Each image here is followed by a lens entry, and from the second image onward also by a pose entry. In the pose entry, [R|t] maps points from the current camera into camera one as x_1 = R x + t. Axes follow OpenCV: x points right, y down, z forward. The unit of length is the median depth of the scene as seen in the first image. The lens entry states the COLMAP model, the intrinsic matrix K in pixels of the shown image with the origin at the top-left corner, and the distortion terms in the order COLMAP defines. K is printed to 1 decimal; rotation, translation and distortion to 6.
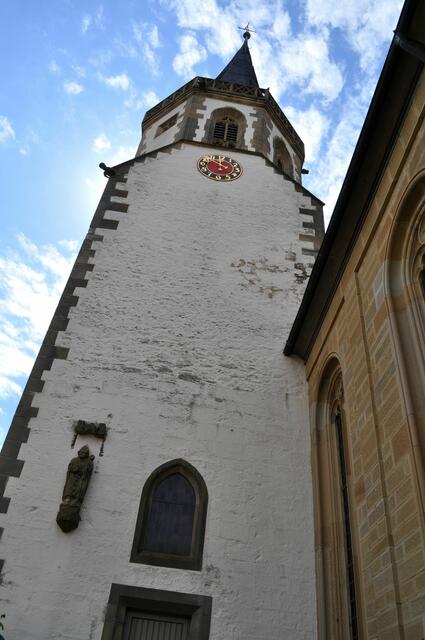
lens RADIAL K [[503.4, 0, 213.0], [0, 503.4, 318.3], [0, 0, 1]] dist [-0.075014, 0.000308]
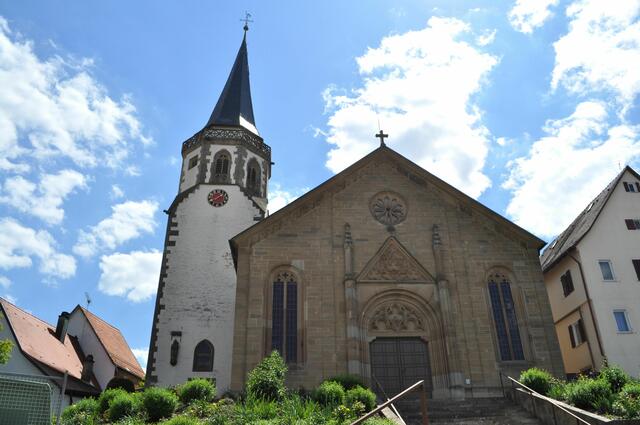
lens RADIAL K [[503.4, 0, 318.8], [0, 503.4, 213.9], [0, 0, 1]] dist [-0.075014, 0.000308]
pose [[0.993402, -0.114350, 0.008710, 0.470746], [0.110236, 0.973076, 0.202413, -0.697793], [-0.031622, -0.200118, 0.979261, -1.303273]]
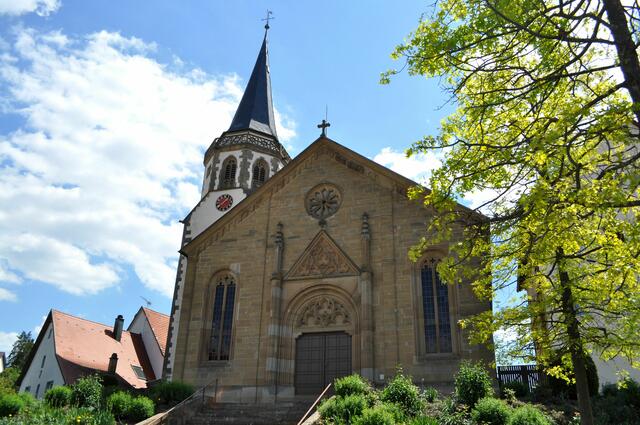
lens RADIAL K [[503.4, 0, 319.6], [0, 503.4, 214.3], [0, 0, 1]] dist [-0.075014, 0.000308]
pose [[0.910878, -0.235372, -0.338970, 1.352375], [0.311397, 0.931030, 0.190302, -0.623909], [0.270800, -0.278896, 0.921349, -1.205477]]
